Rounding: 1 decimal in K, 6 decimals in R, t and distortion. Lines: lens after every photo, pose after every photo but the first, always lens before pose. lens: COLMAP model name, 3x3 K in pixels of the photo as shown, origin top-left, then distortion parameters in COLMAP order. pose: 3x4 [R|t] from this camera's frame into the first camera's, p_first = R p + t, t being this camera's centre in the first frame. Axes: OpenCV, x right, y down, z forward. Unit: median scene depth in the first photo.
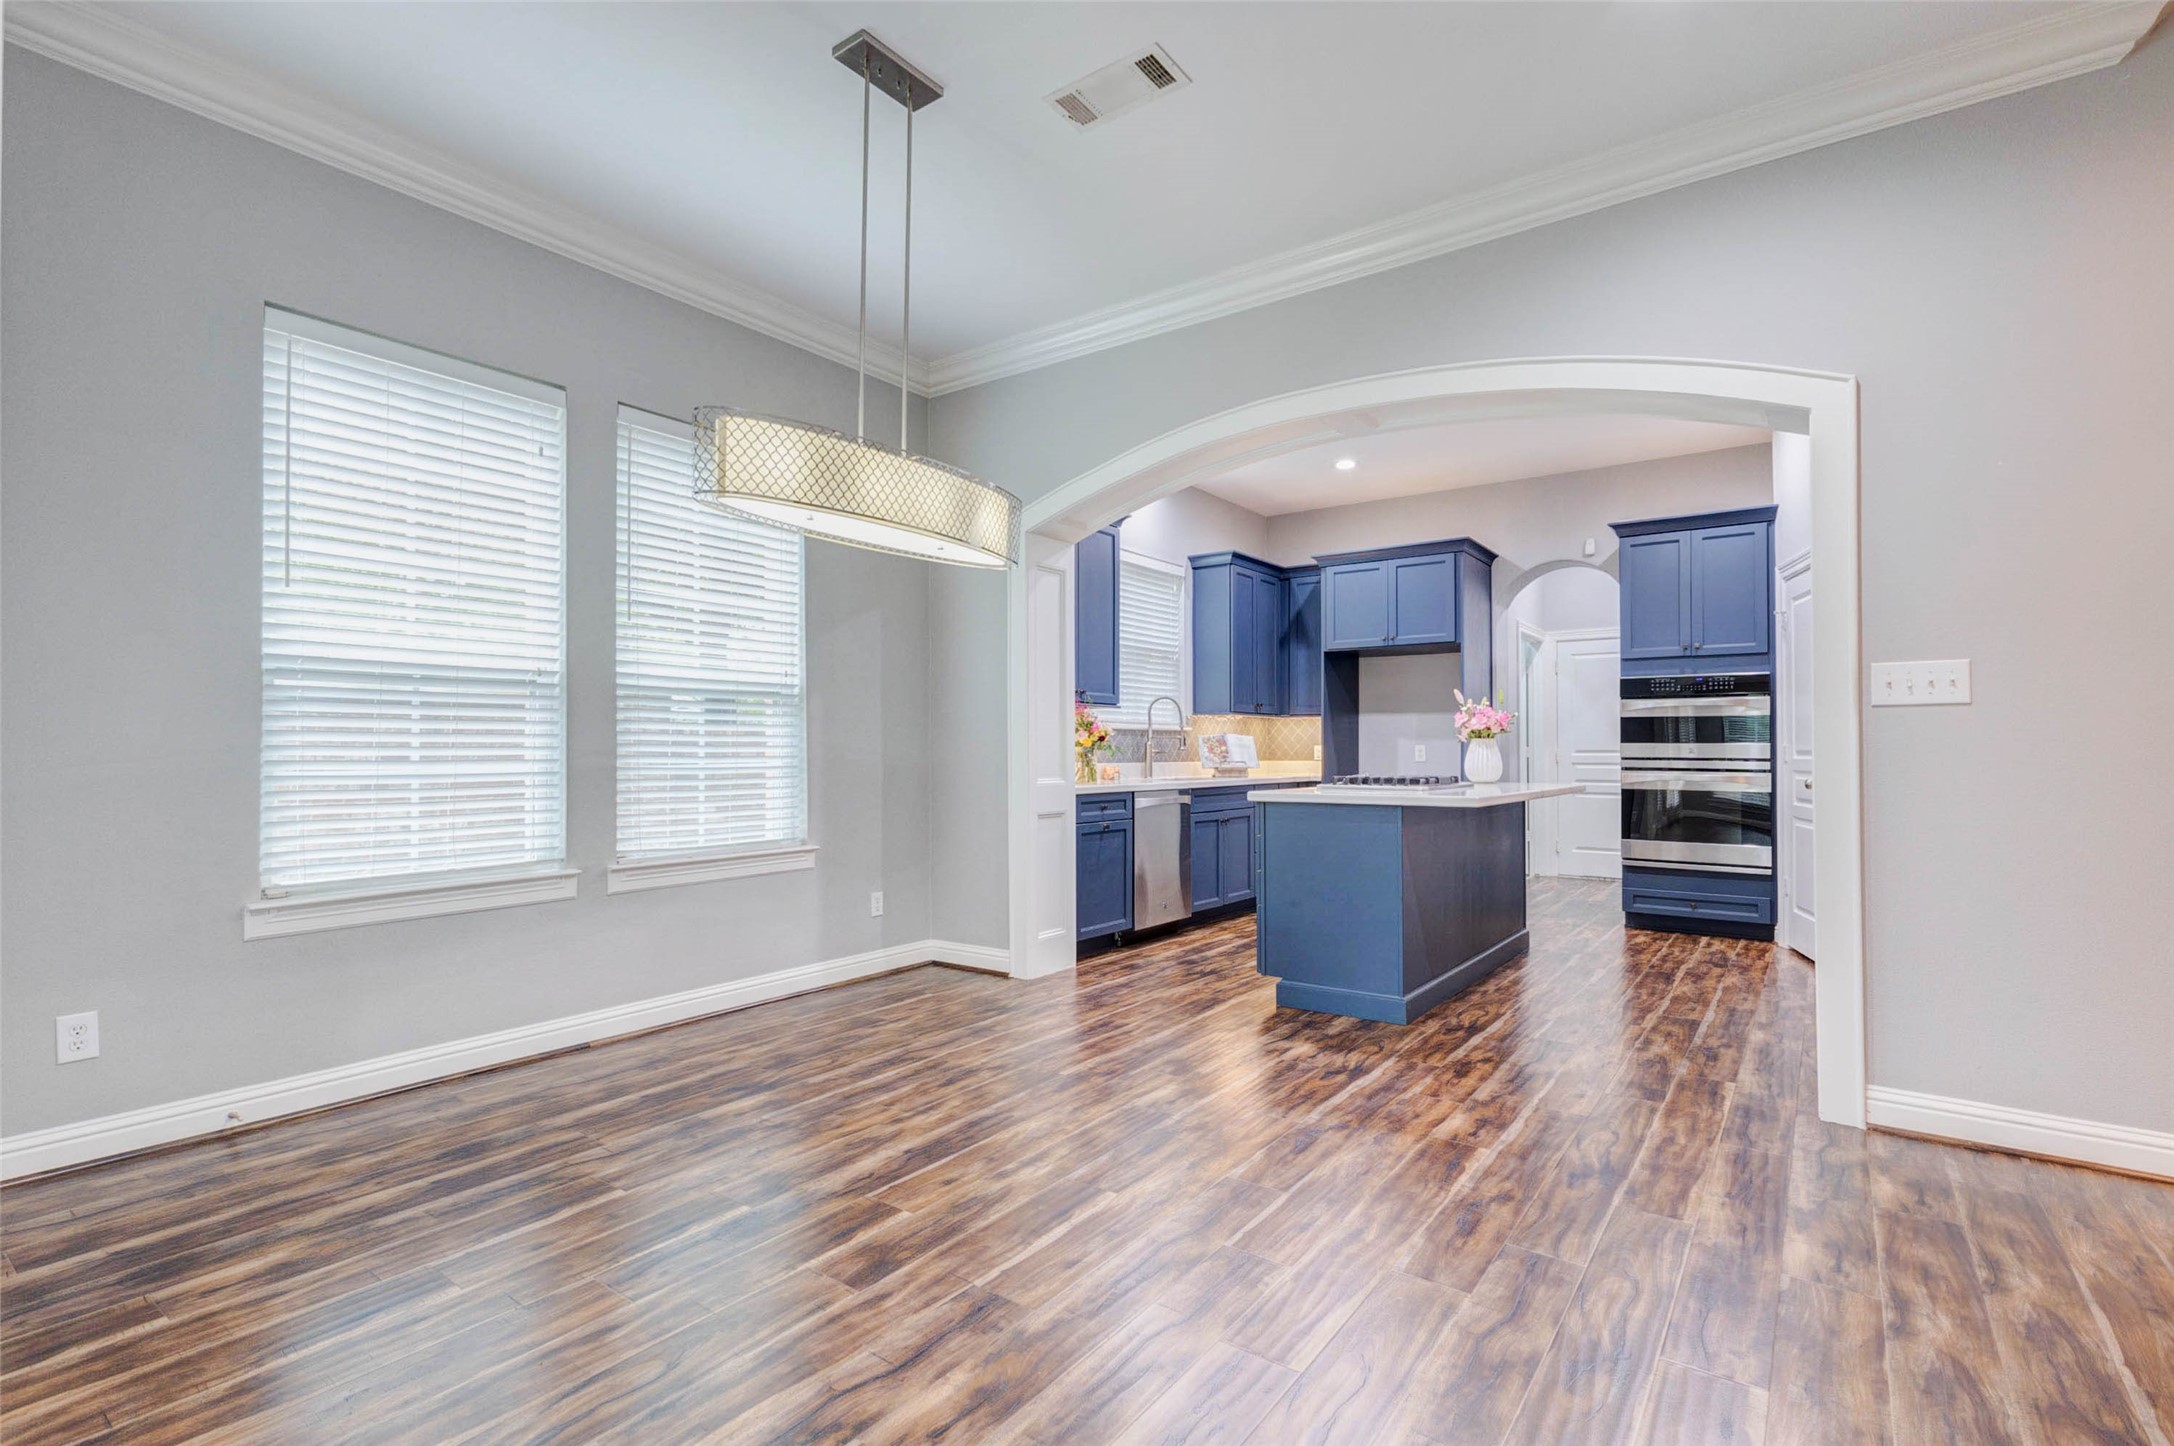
lens RADIAL K [[1005.1, 0, 1079.2], [0, 1005.1, 736.5], [0, 0, 1]] dist [-0.000385, -0.000015]
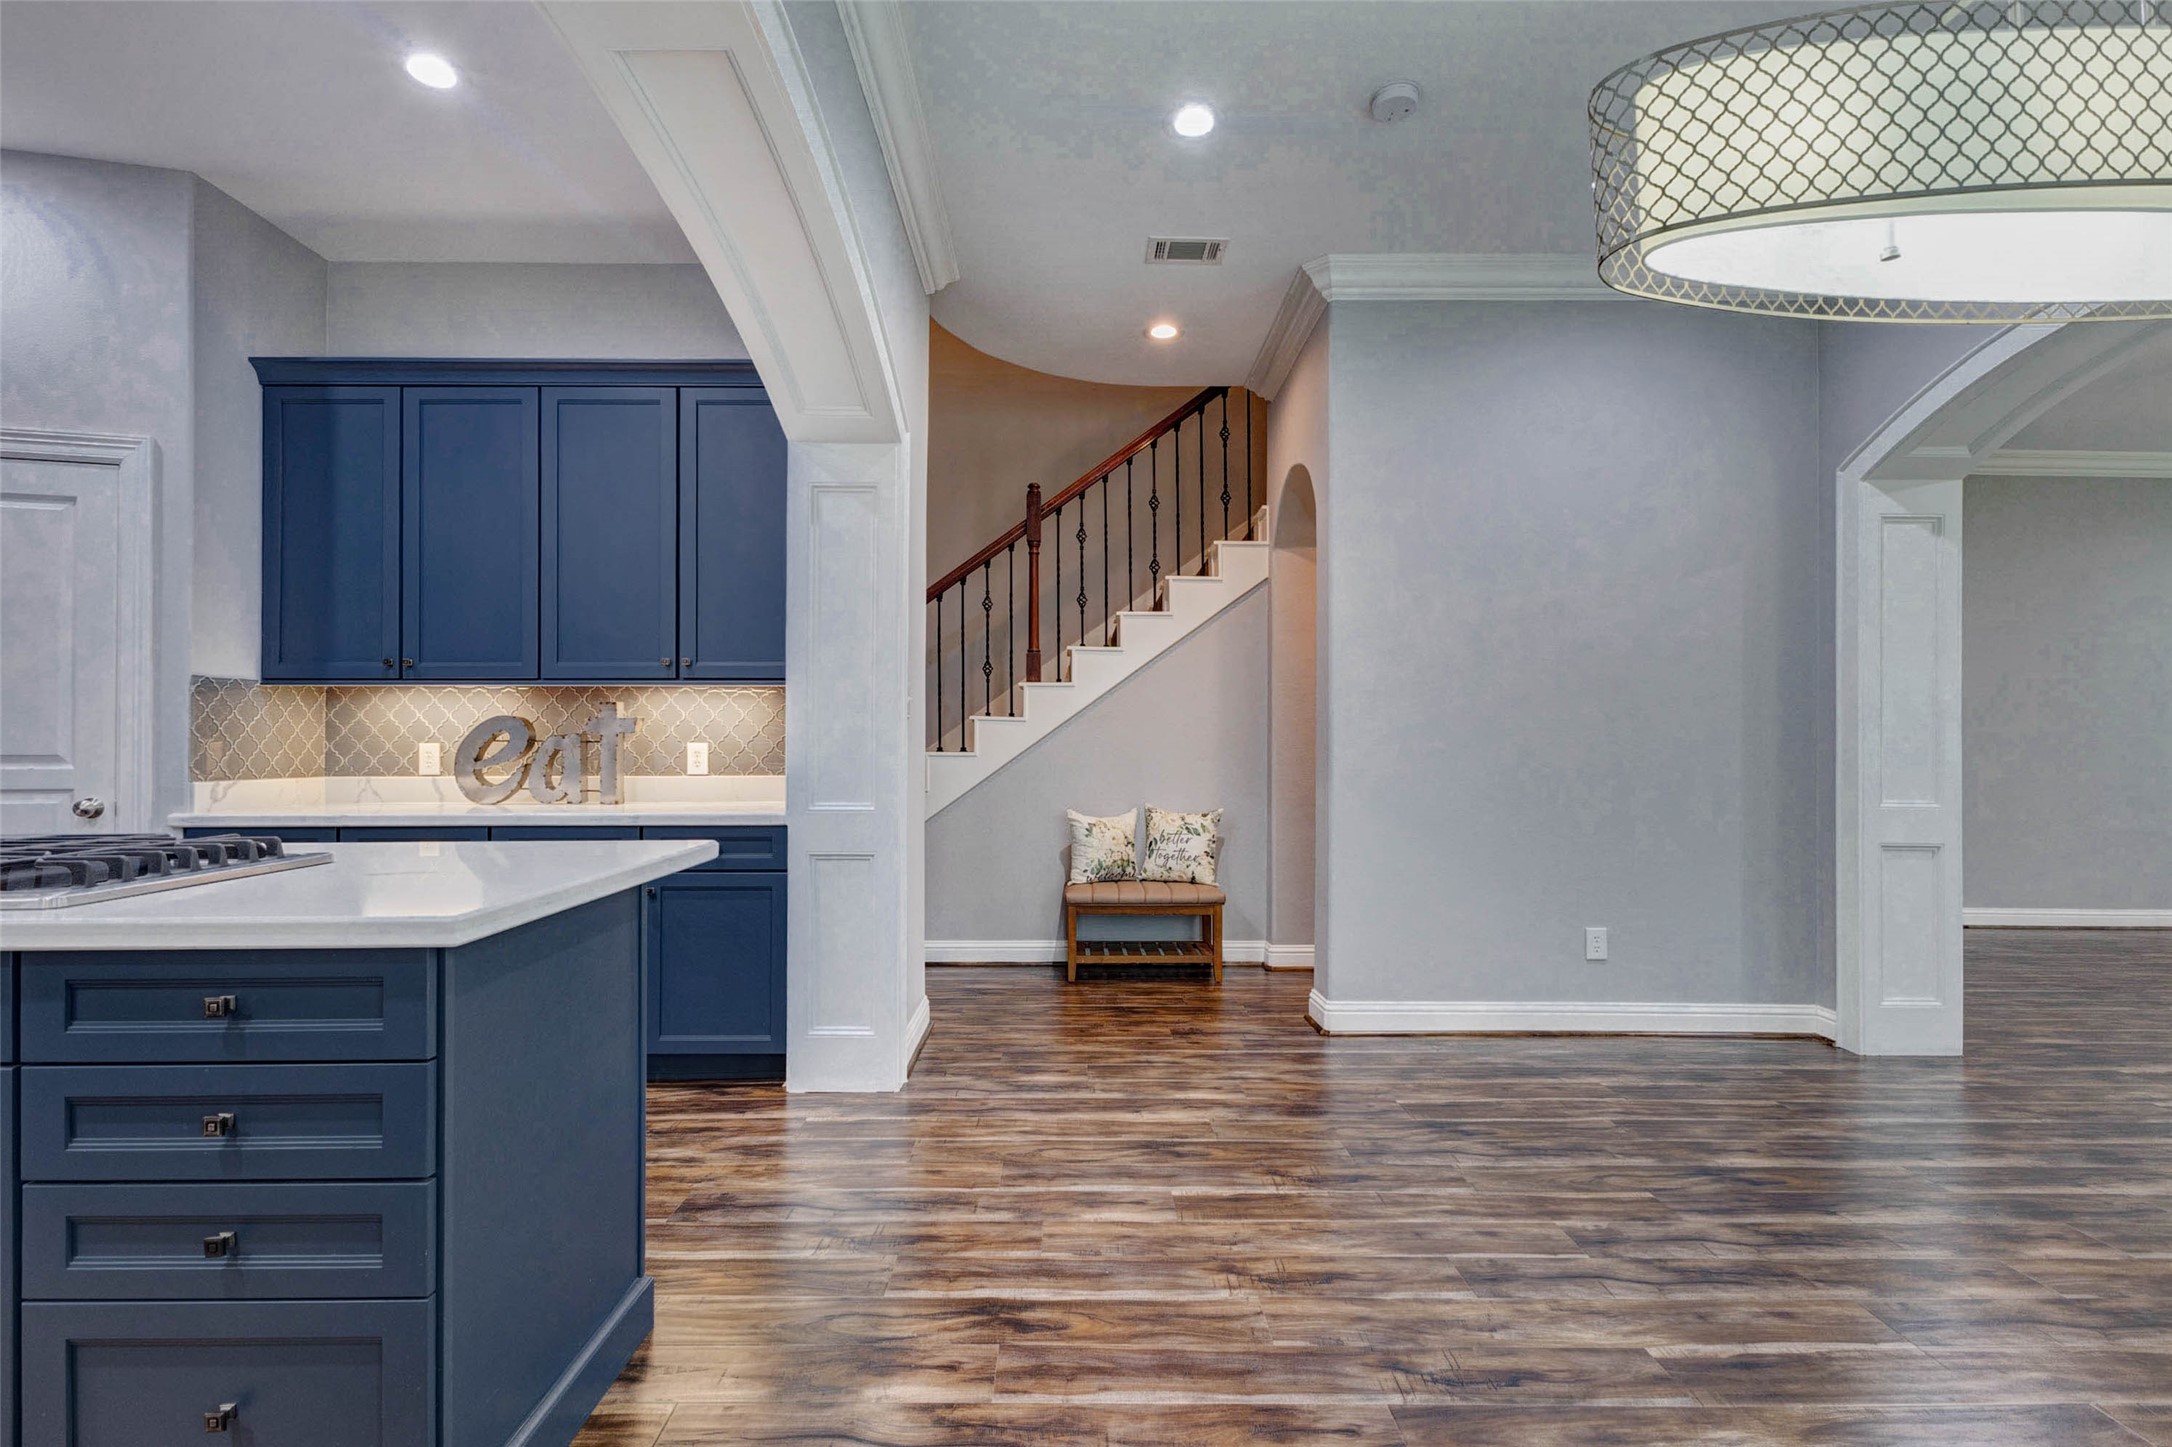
lens RADIAL K [[1004.2, 0, 1069.9], [0, 1004.2, 732.6], [0, 0, 1]] dist [-0.000385, -0.000015]
pose [[-0.599212, 0.004866, 0.800575, -0.278035], [-0.011023, 0.999837, -0.014327, -0.000301], [-0.800514, -0.017410, -0.599061, 1.604877]]
